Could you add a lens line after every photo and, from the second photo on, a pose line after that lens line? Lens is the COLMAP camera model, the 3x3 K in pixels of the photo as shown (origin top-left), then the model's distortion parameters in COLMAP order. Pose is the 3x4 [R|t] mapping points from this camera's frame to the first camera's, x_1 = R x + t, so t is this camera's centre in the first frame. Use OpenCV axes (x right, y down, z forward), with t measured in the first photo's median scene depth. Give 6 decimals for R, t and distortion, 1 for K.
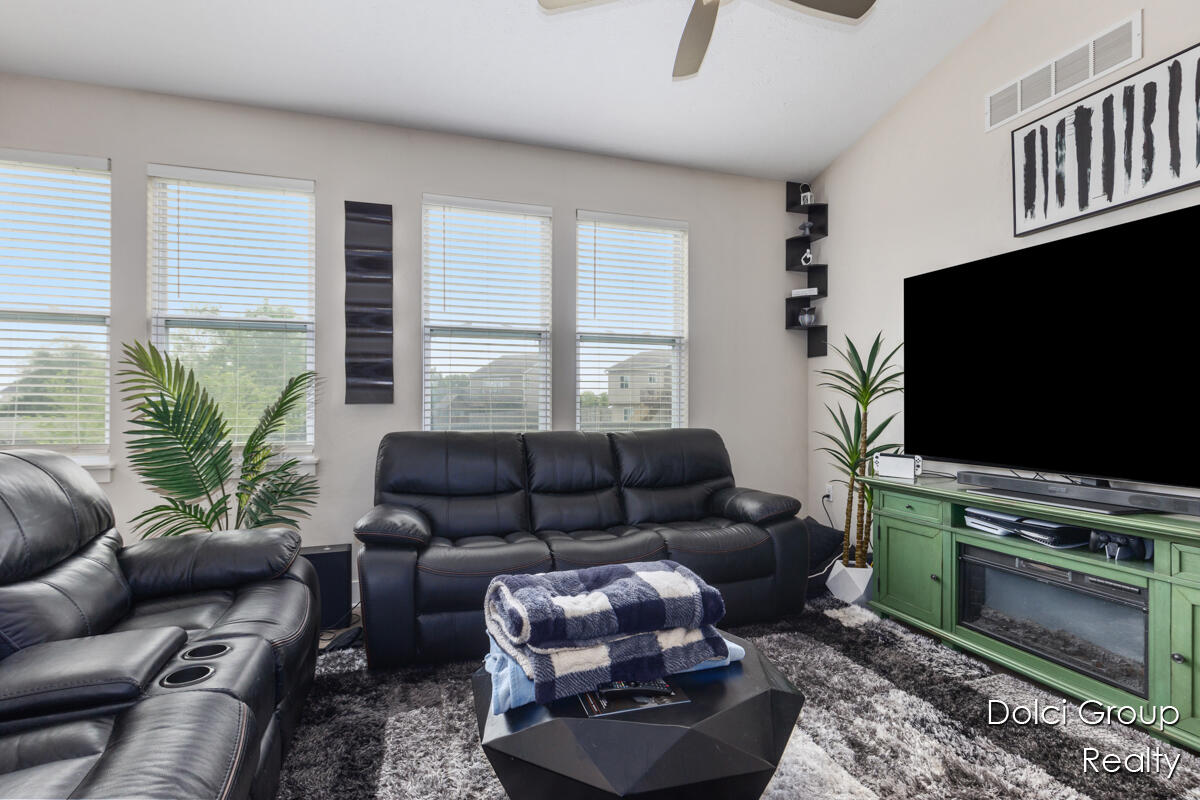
lens RADIAL K [[575.2, 0, 601.6], [0, 575.2, 383.3], [0, 0, 1]] dist [-0.002836, -0.000146]
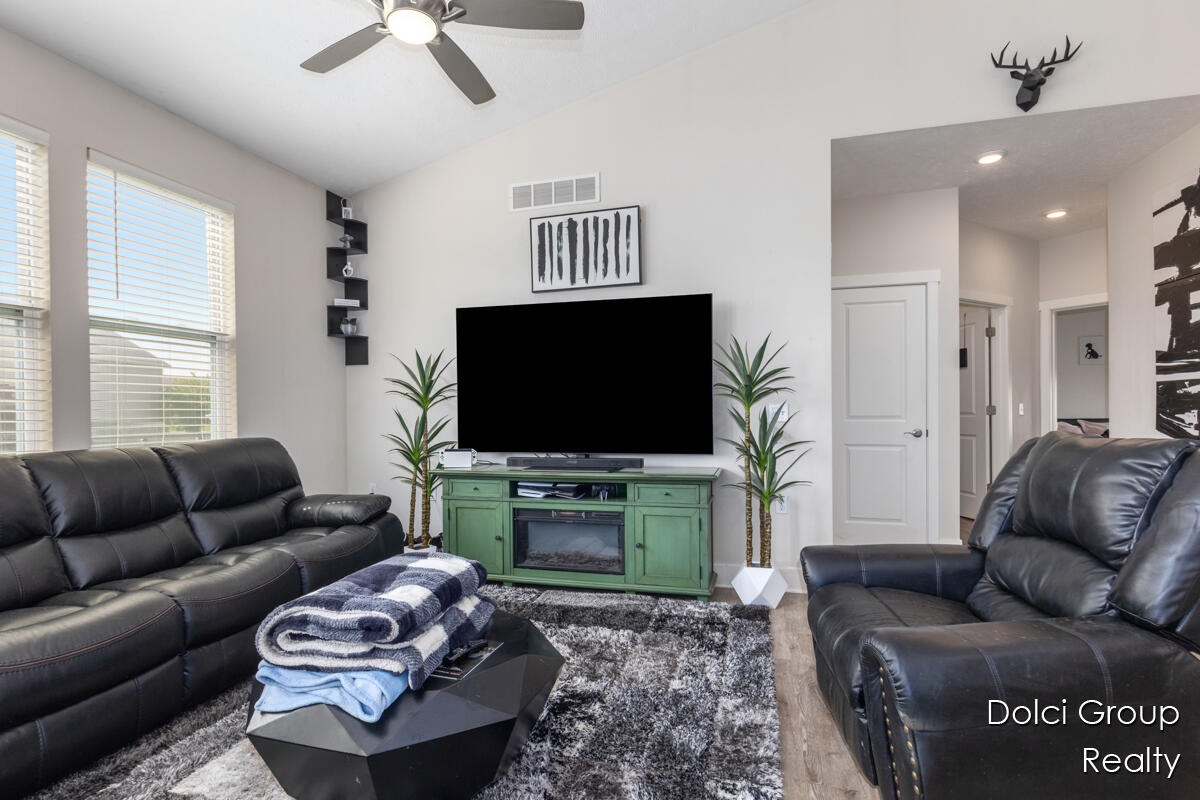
lens RADIAL K [[575.2, 0, 601.6], [0, 575.2, 383.3], [0, 0, 1]] dist [-0.002836, -0.000146]
pose [[0.545572, 0.029841, 0.837532, -0.418160], [-0.021731, 0.999534, -0.021457, 0.000971], [-0.837782, -0.006494, 0.545966, 0.065644]]
